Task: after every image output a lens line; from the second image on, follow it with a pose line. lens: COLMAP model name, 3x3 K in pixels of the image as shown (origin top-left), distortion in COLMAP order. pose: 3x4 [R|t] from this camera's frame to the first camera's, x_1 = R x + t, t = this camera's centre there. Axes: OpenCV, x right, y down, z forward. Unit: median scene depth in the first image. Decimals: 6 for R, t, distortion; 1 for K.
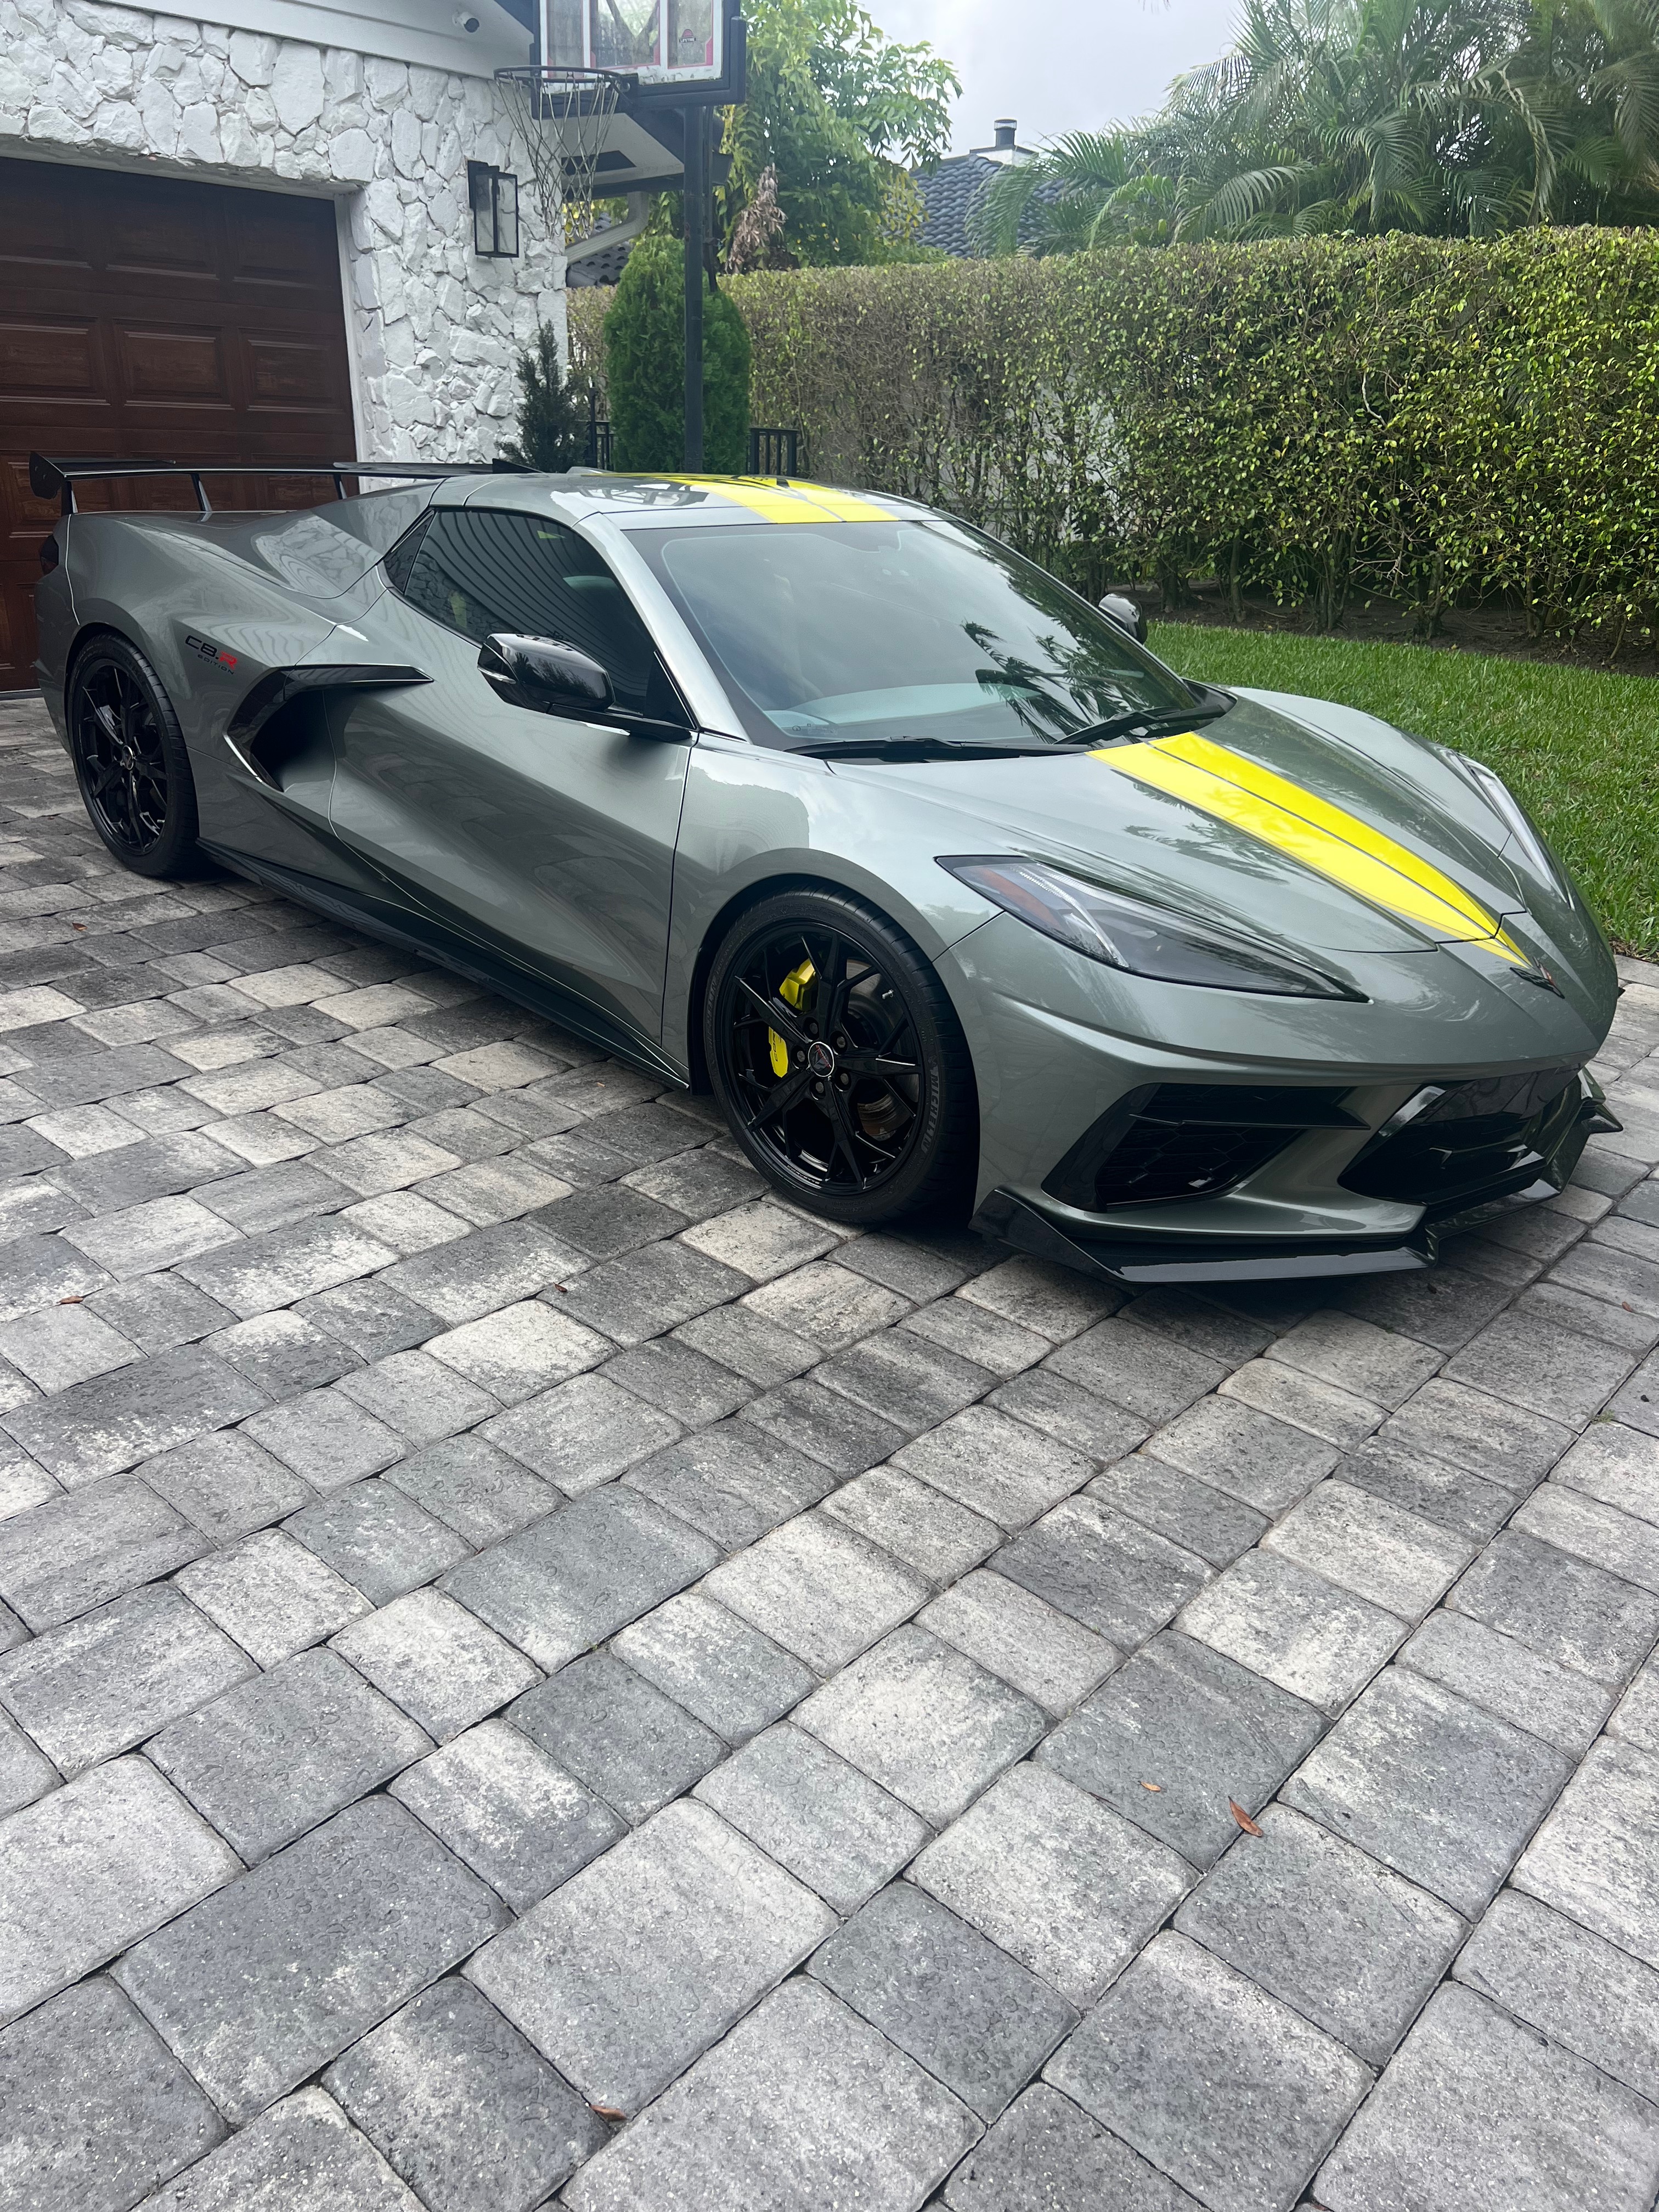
lens RADIAL K [[1671.1, 0, 828.9], [0, 1671.1, 1006.9], [0, 0, 1]] dist [0.058588, -0.036306]
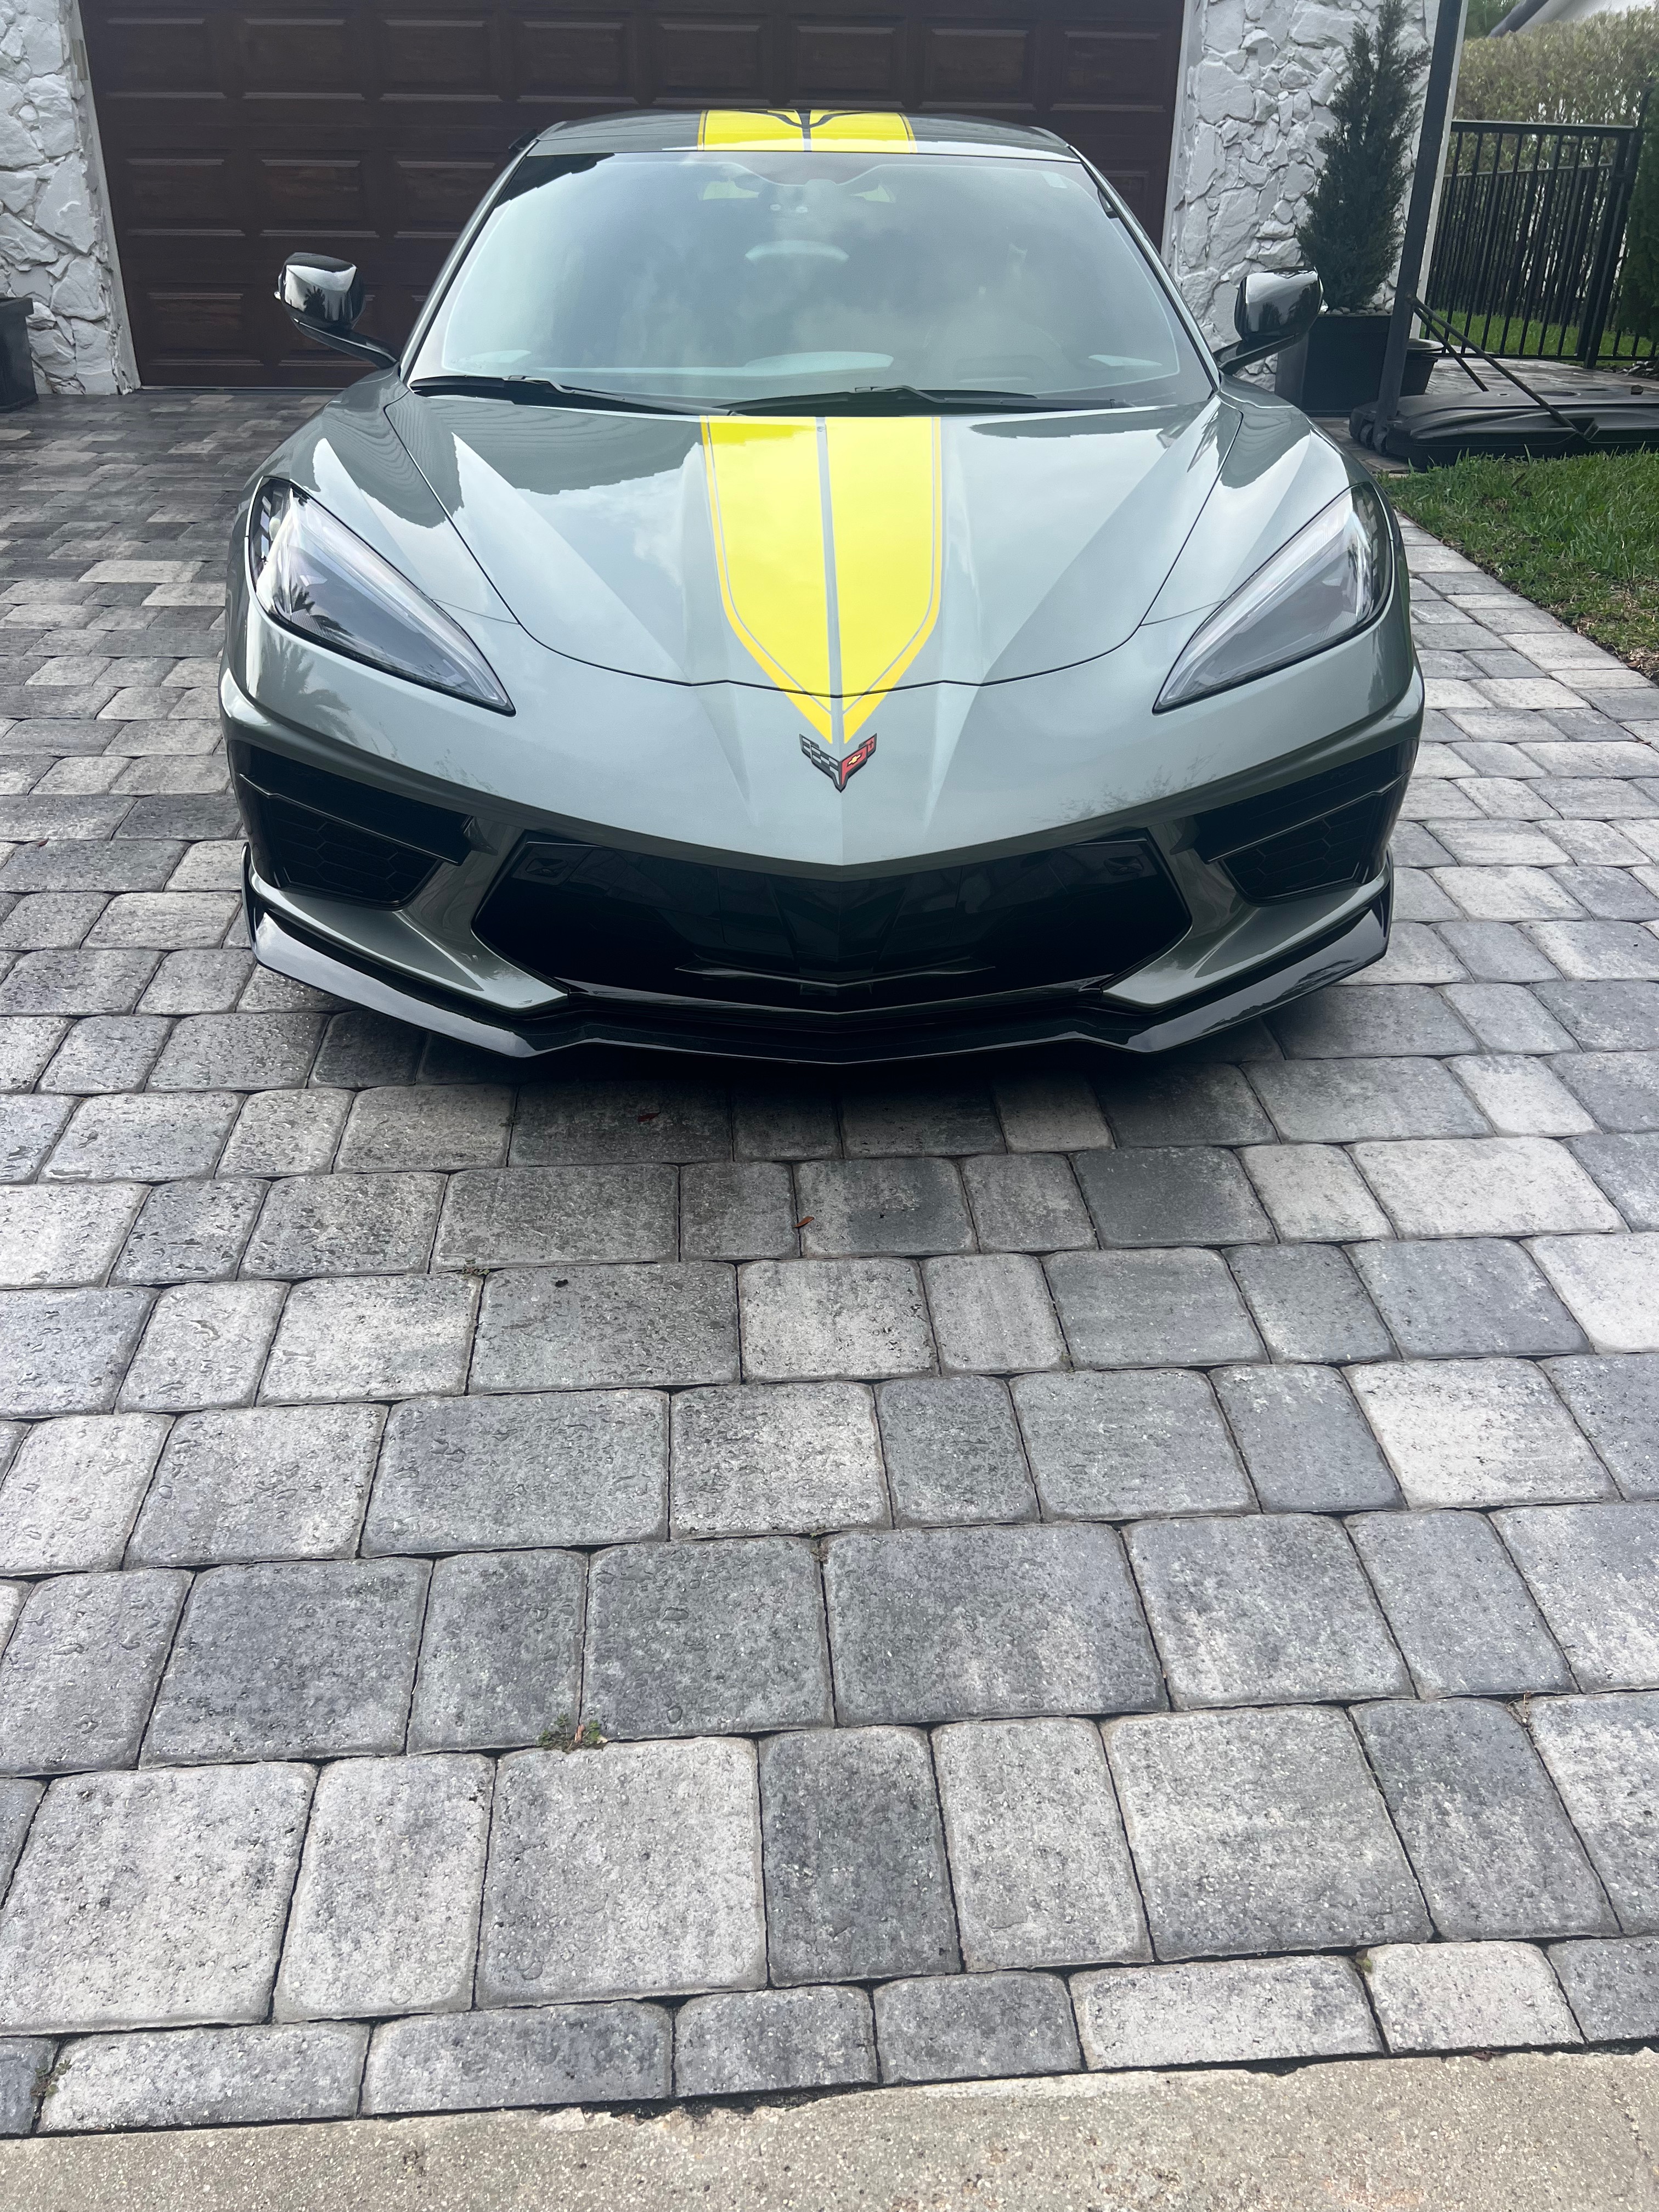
lens RADIAL K [[1685.2, 0, 829.5], [0, 1685.2, 1106.0], [0, 0, 1]] dist [0.003547, -0.034783]
pose [[0.717104, 0.320332, -0.618991, 0.899332], [-0.214643, 0.946458, 0.241134, -0.046869], [0.663092, -0.040056, 0.747466, 0.461657]]
